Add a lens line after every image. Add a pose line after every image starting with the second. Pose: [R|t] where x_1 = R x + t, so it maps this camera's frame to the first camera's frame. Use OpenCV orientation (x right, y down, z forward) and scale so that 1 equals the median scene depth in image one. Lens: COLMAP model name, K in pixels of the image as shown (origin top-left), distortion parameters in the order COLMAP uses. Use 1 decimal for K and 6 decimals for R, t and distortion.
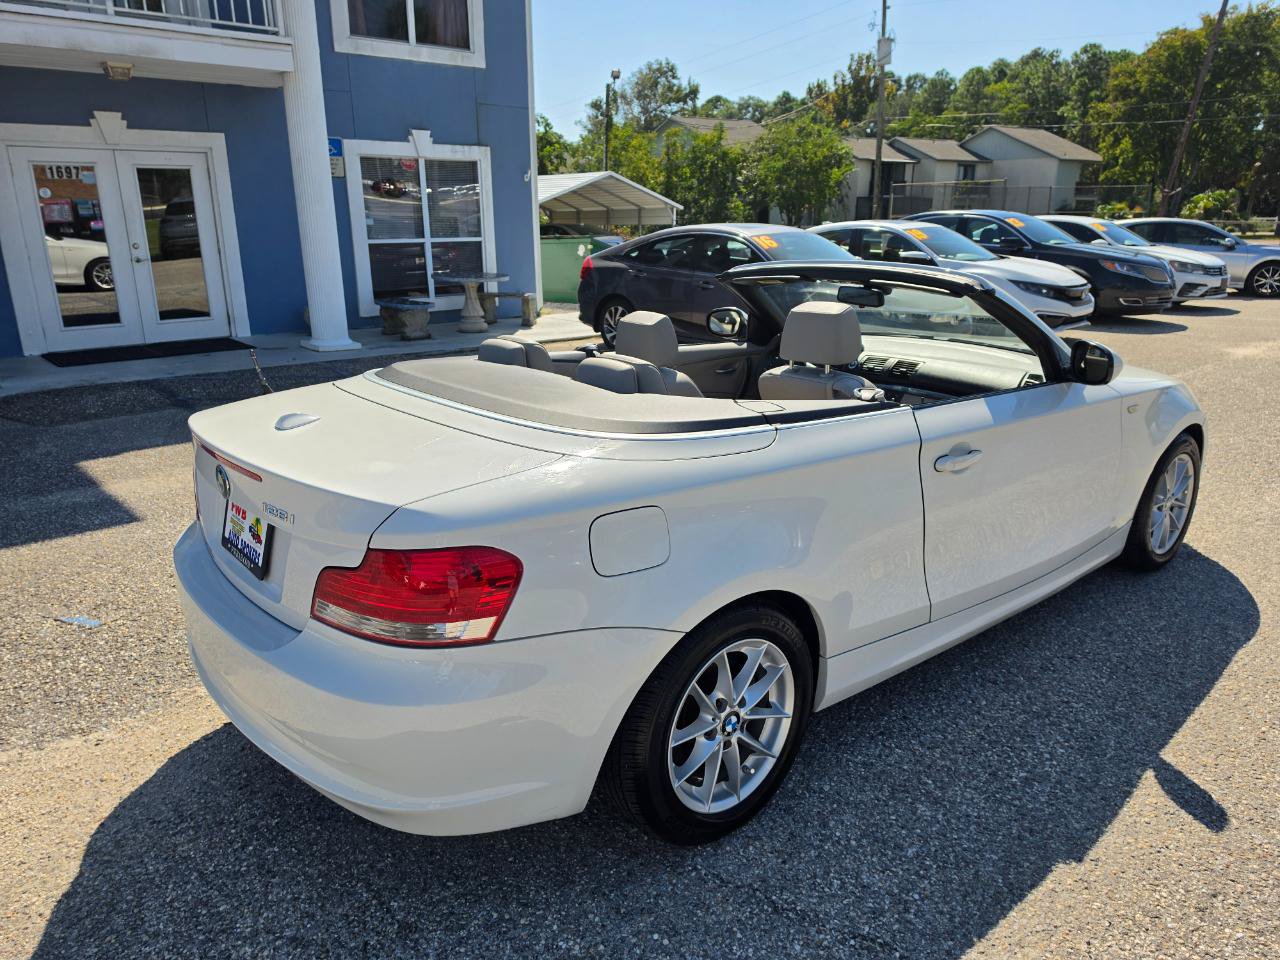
lens RADIAL K [[922.4, 0, 640.0], [0, 922.4, 480.0], [0, 0, 1]] dist [0.045078, -0.063872]
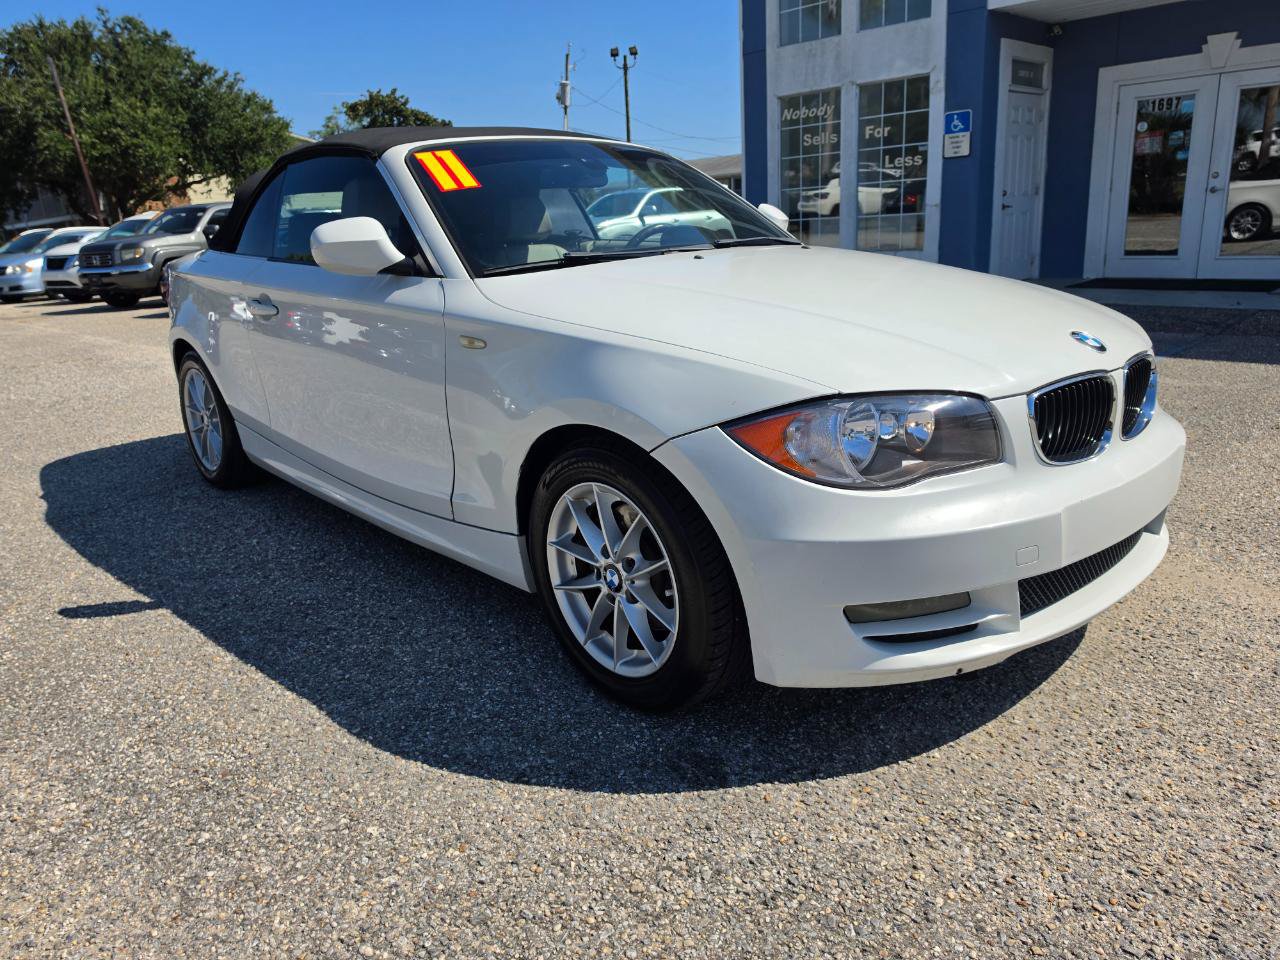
lens RADIAL K [[876.5, 0, 640.0], [0, 876.5, 480.0], [0, 0, 1]] dist [0.056121, -0.034412]
pose [[0.029001, 0.287477, -0.957348, 0.984889], [-0.238396, 0.932103, 0.272675, -0.154019], [0.970735, 0.220321, 0.095565, 0.925063]]
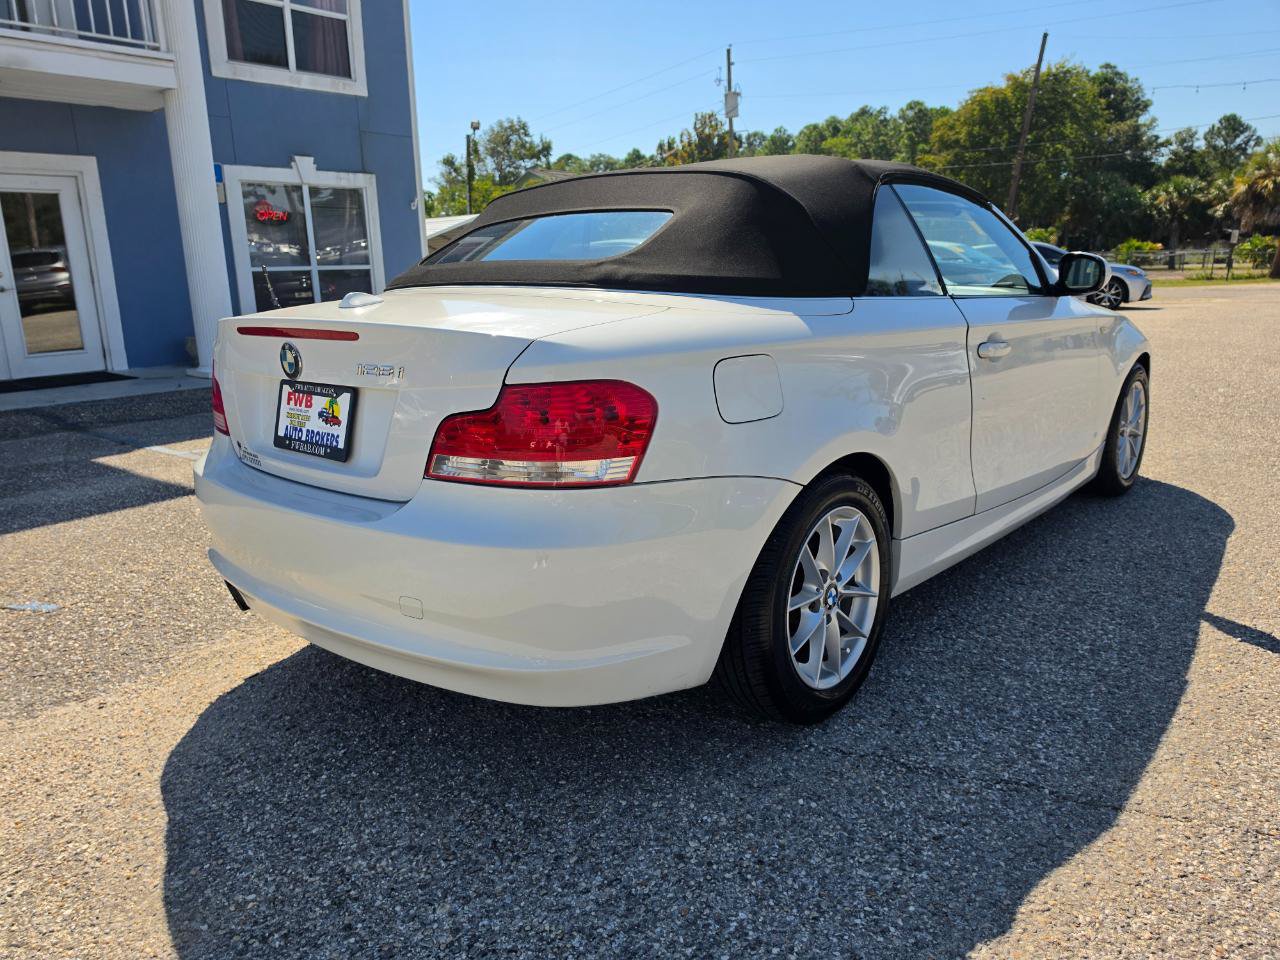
lens RADIAL K [[925.2, 0, 629.9], [0, 925.2, 474.6], [0, 0, 1]] dist [0.041184, -0.056977]
pose [[0.989575, -0.054191, 0.133431, -0.131245], [0.062591, 0.996259, -0.059579, 0.100881], [-0.129704, 0.067309, 0.989266, 0.029473]]
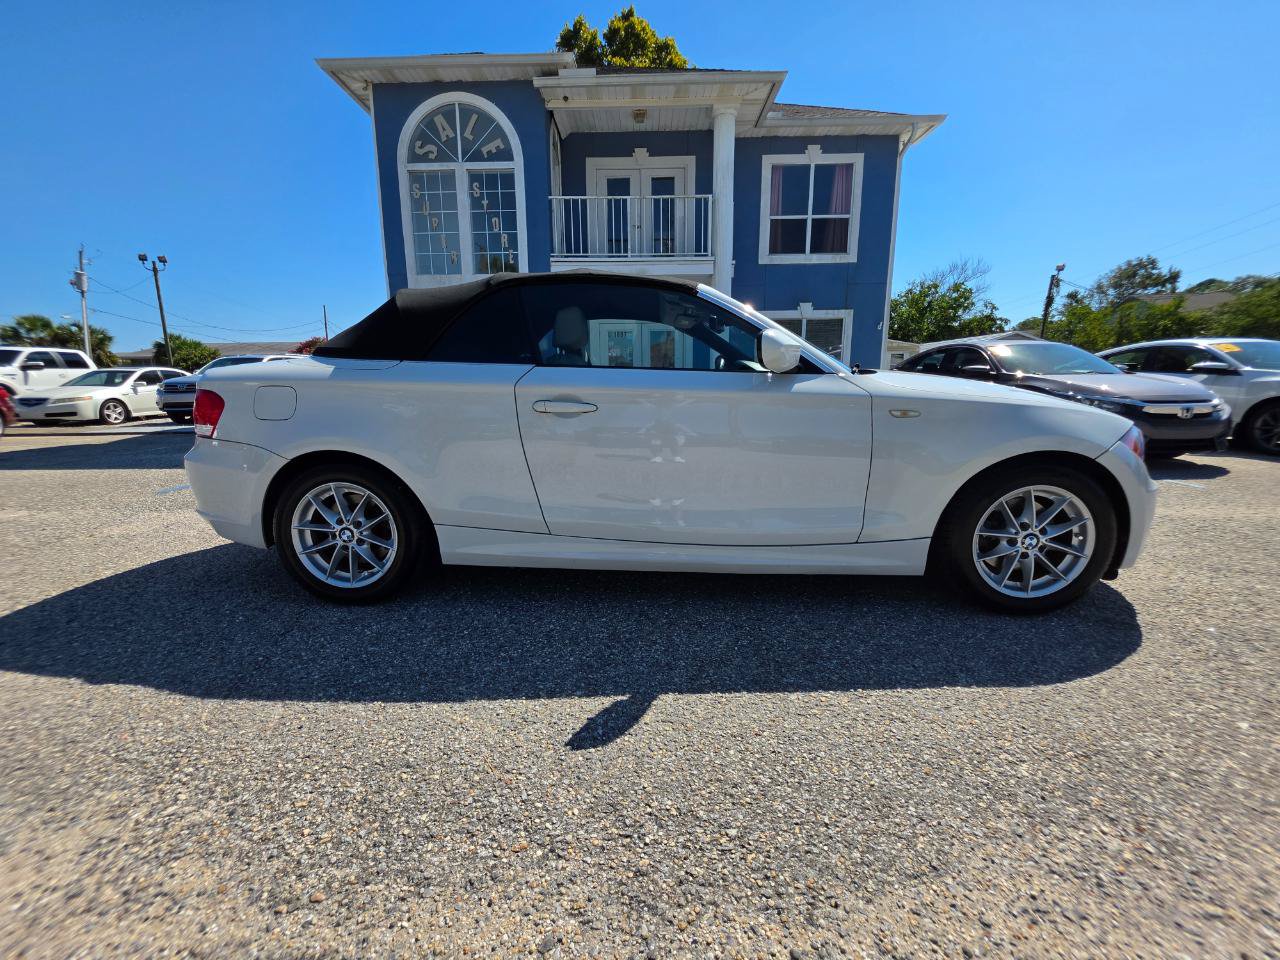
lens RADIAL K [[507.1, 0, 617.6], [0, 507.1, 477.6], [0, 0, 1]] dist [-0.003488, -0.000163]
pose [[0.709543, 0.133126, -0.691973, 0.598526], [-0.190723, 0.981621, -0.006716, 0.043039], [0.678361, 0.136741, 0.721892, 0.367865]]
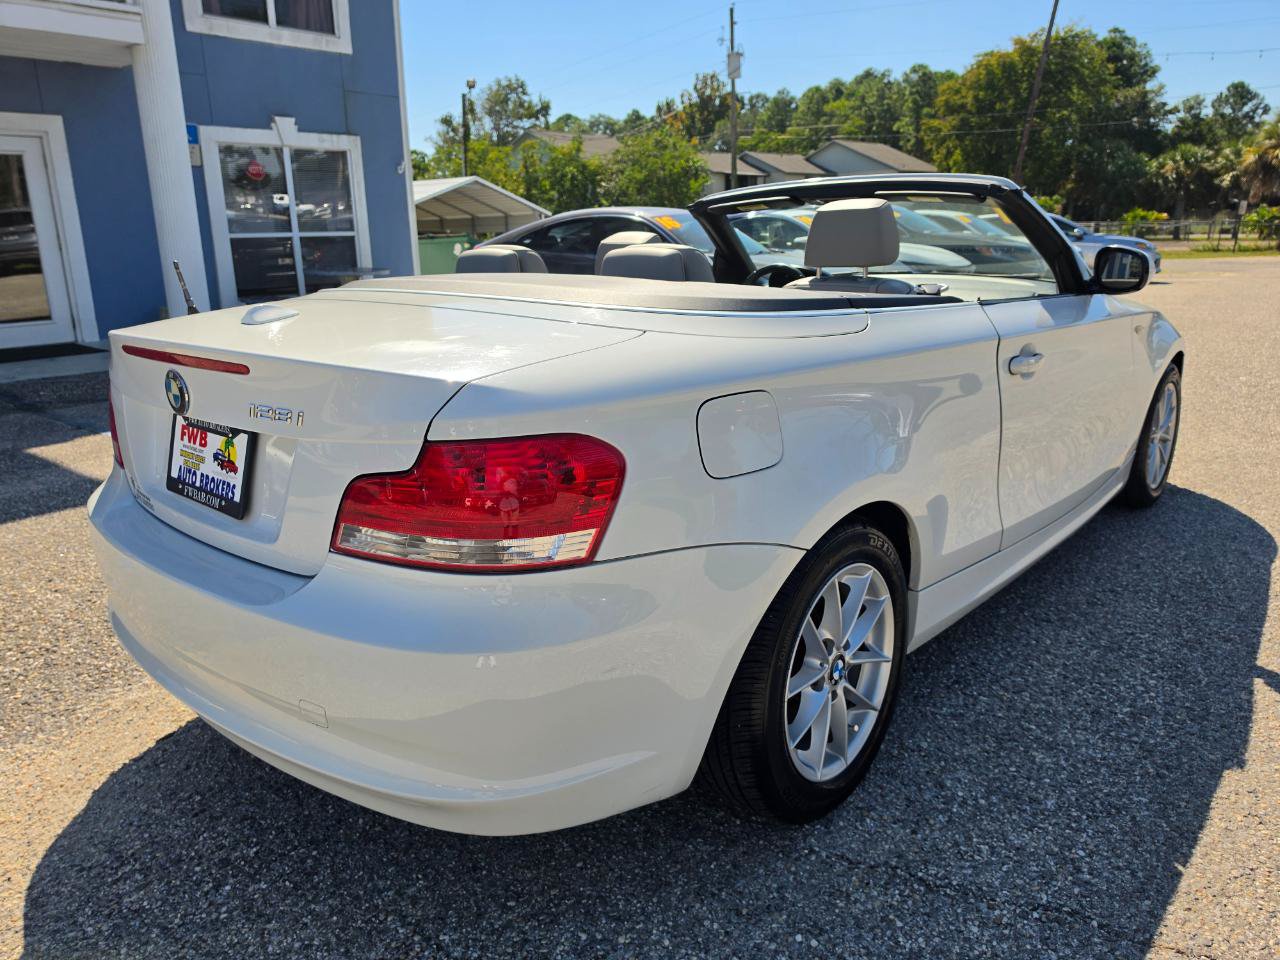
lens RADIAL K [[929.5, 0, 634.1], [0, 929.5, 469.7], [0, 0, 1]] dist [0.008685, -0.013402]
pose [[0.989141, -0.050276, 0.138104, -0.103153], [0.054428, 0.998167, -0.026451, 0.055253], [-0.136521, 0.033681, 0.990064, 0.114412]]
